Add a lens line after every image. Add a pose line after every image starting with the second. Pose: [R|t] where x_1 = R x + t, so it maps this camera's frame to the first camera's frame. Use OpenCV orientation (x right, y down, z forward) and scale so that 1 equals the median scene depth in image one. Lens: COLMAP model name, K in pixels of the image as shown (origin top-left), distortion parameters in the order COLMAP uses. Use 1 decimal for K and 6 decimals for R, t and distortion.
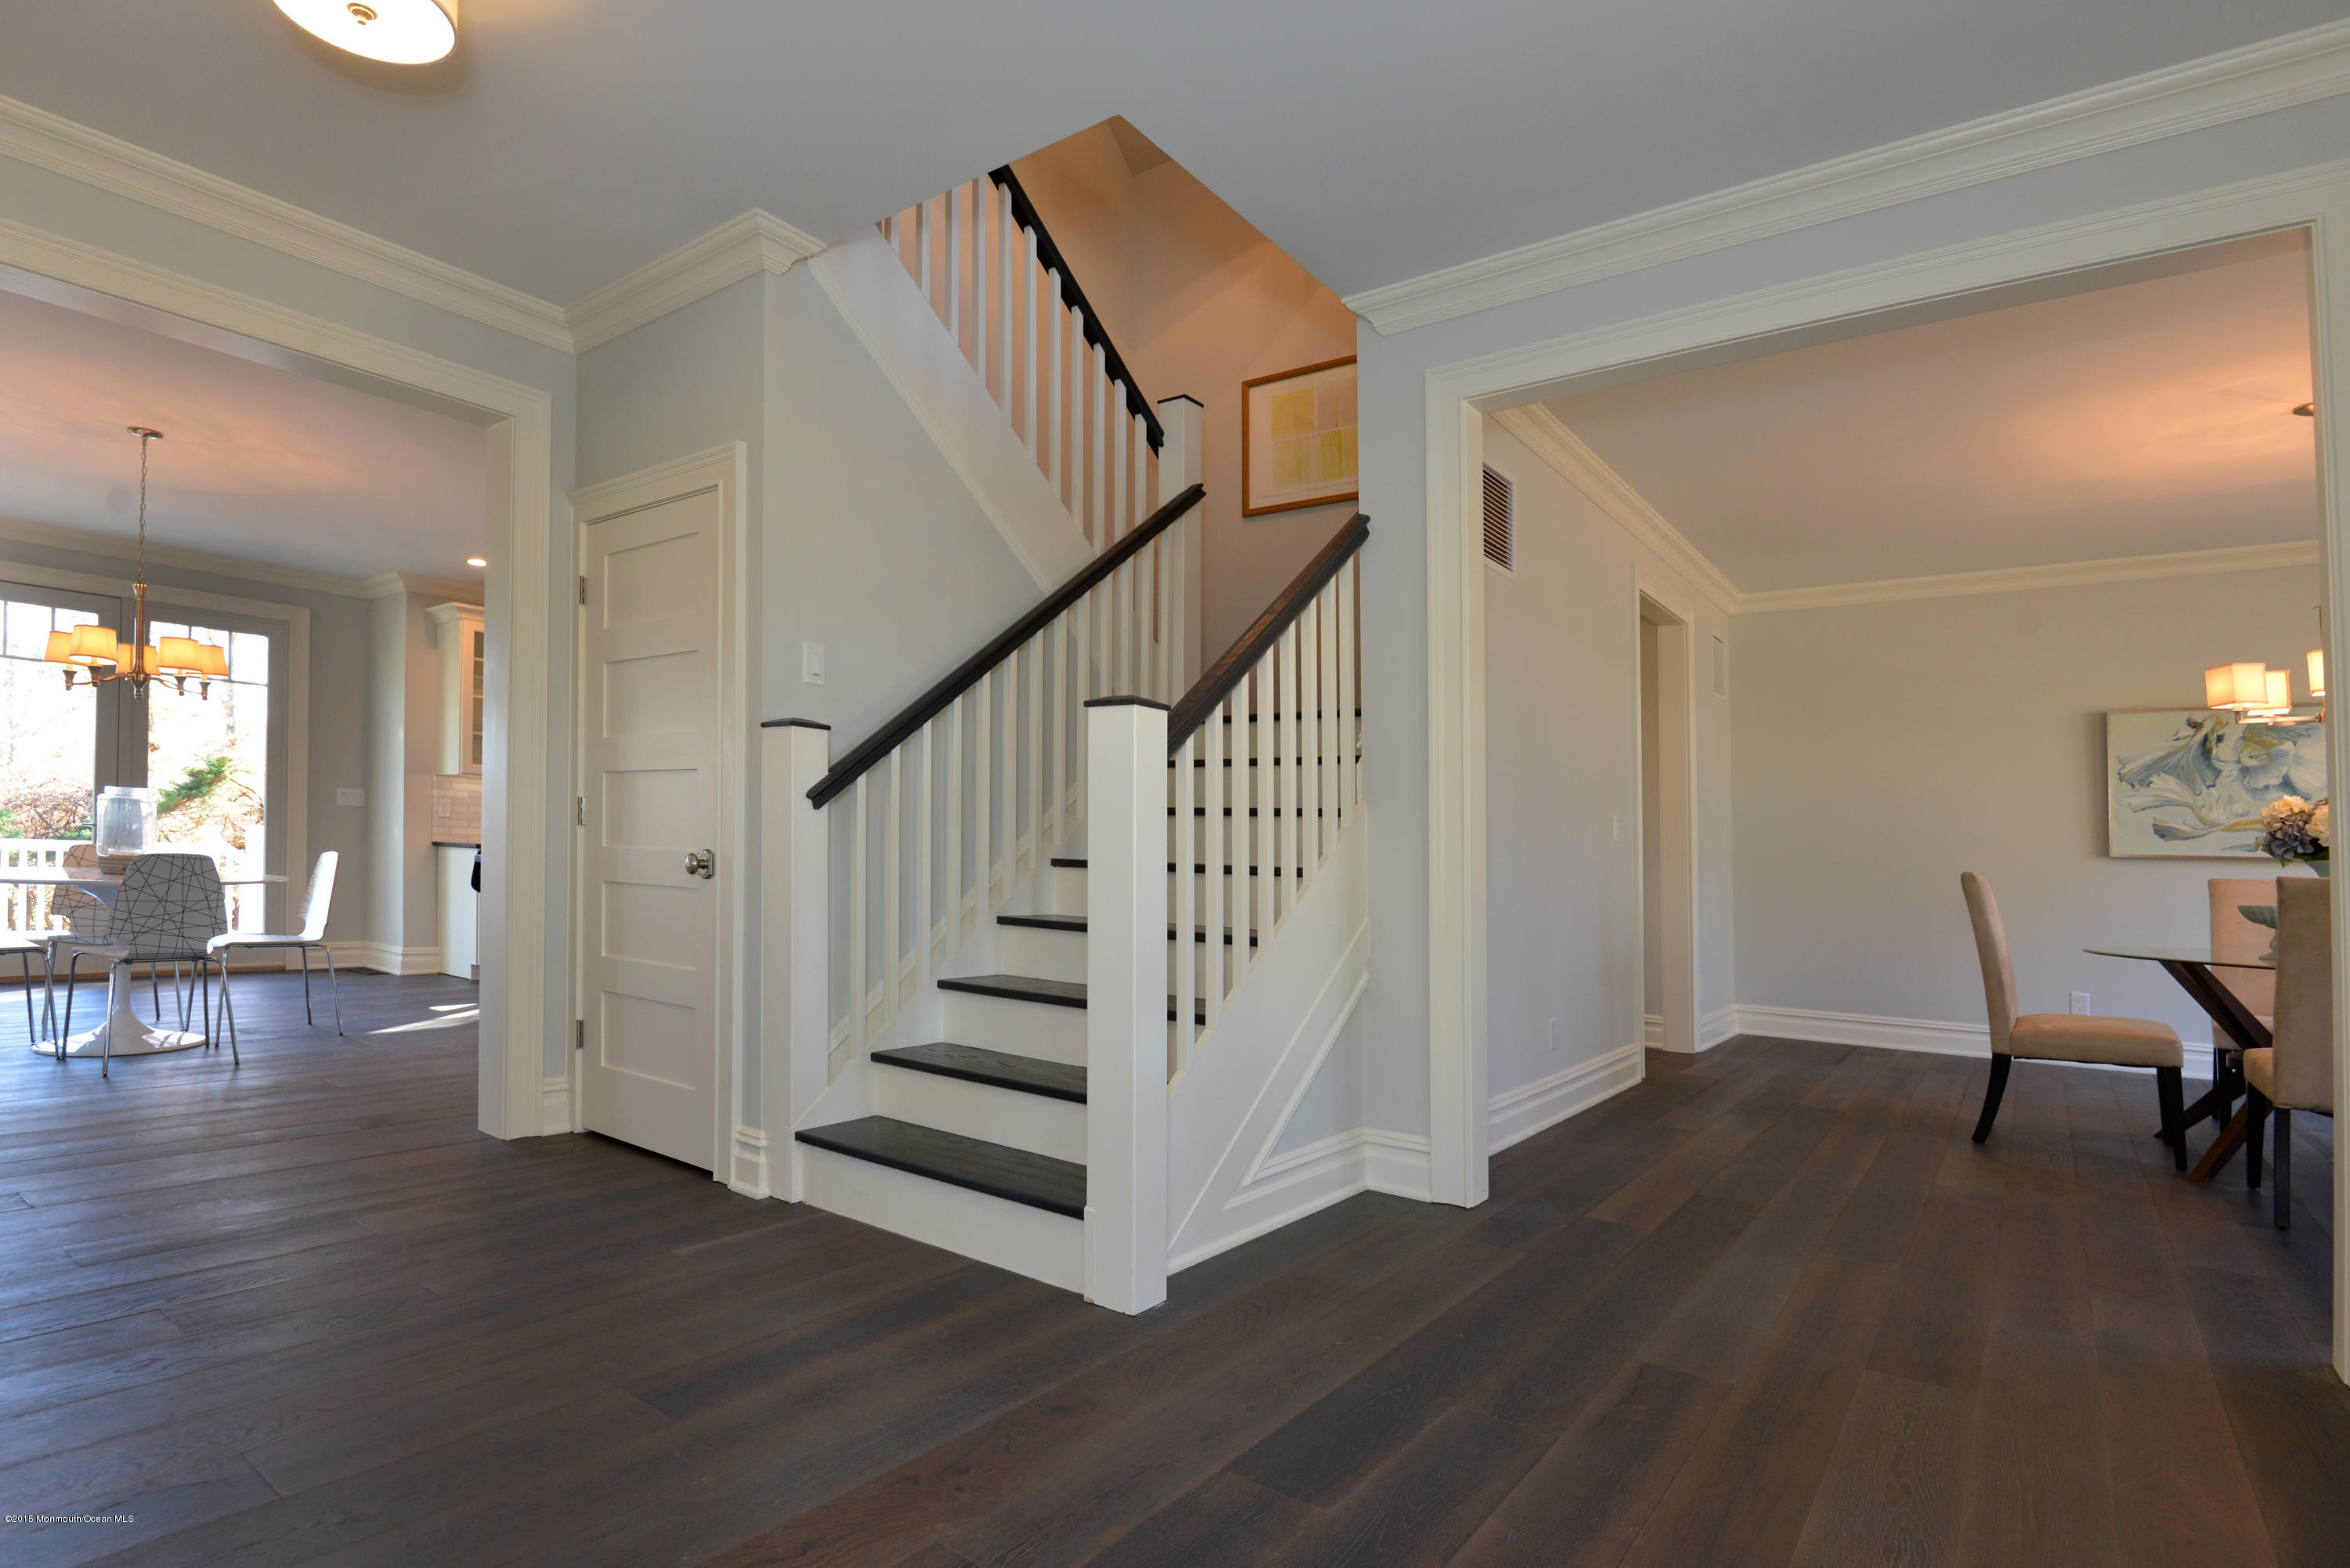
lens RADIAL K [[1163.4, 0, 1146.2], [0, 1163.4, 816.0], [0, 0, 1]] dist [-0.010502, -0.010390]
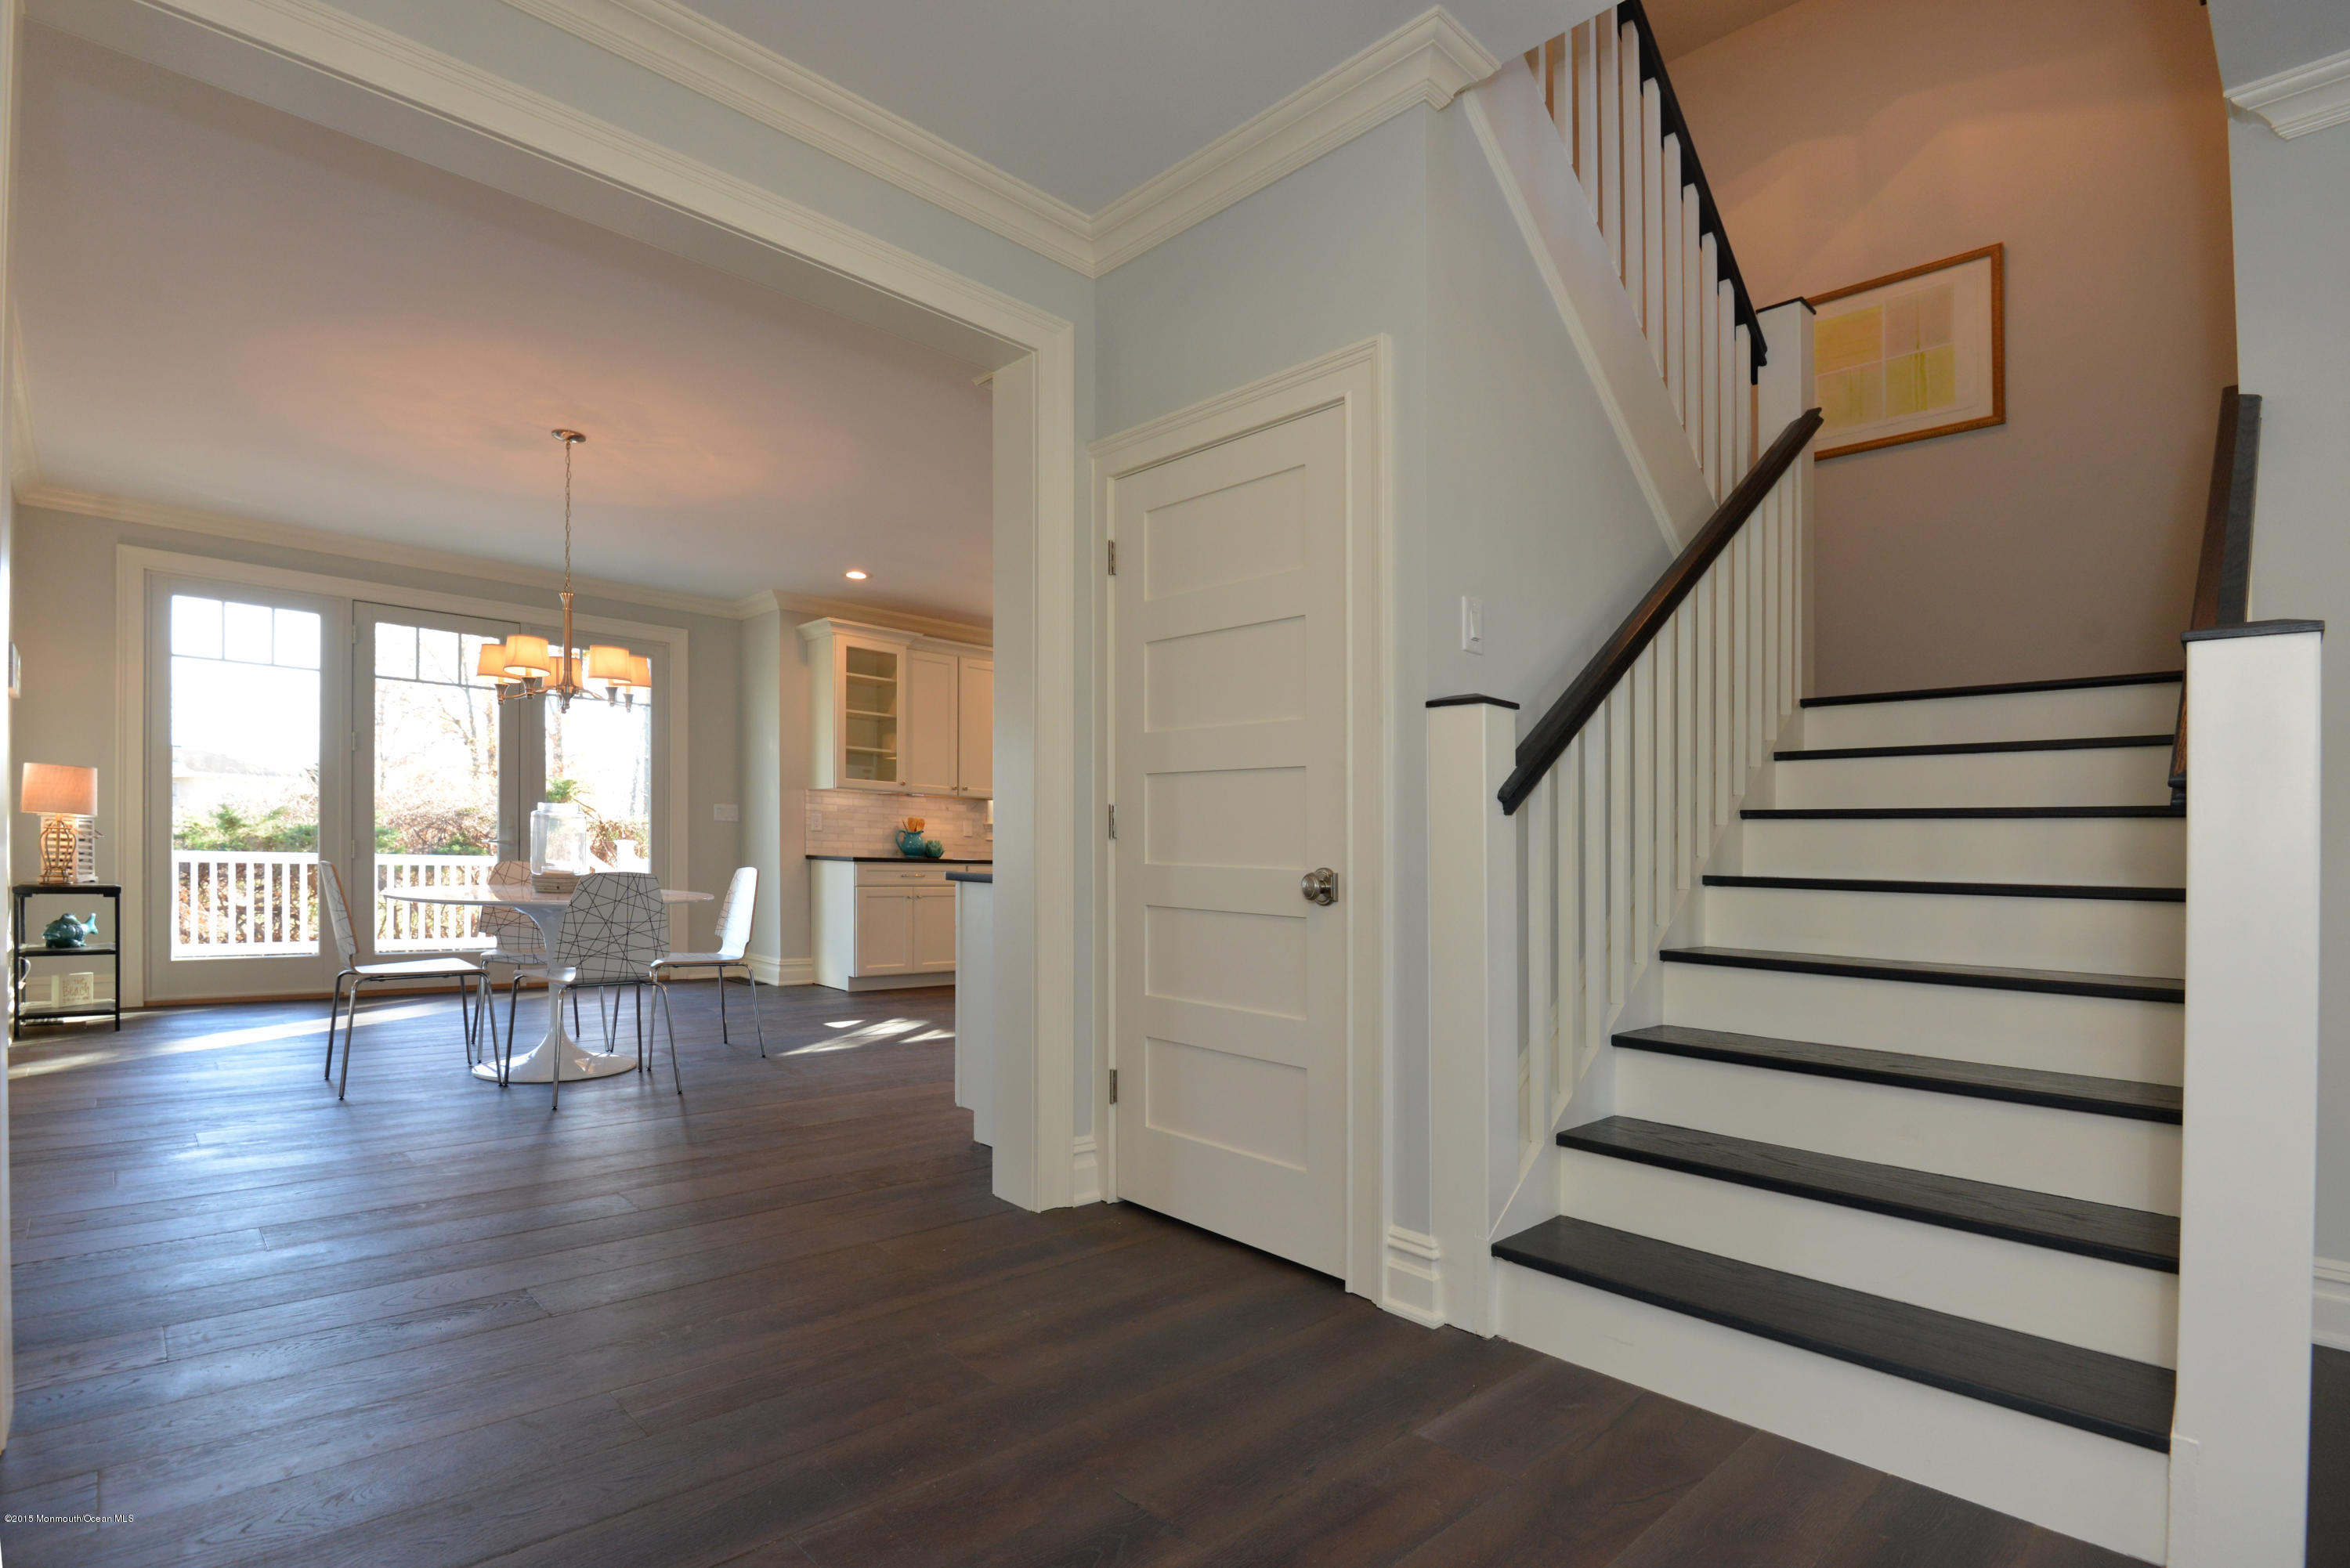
lens RADIAL K [[1034.8, 0, 1176.6], [0, 1034.8, 834.0], [0, 0, 1]] dist [-0.012251, -0.000516]
pose [[0.992501, -0.009893, -0.121833, -0.347518], [0.011023, 0.999902, 0.008608, -0.001091], [0.121736, -0.009886, 0.992513, 0.260500]]
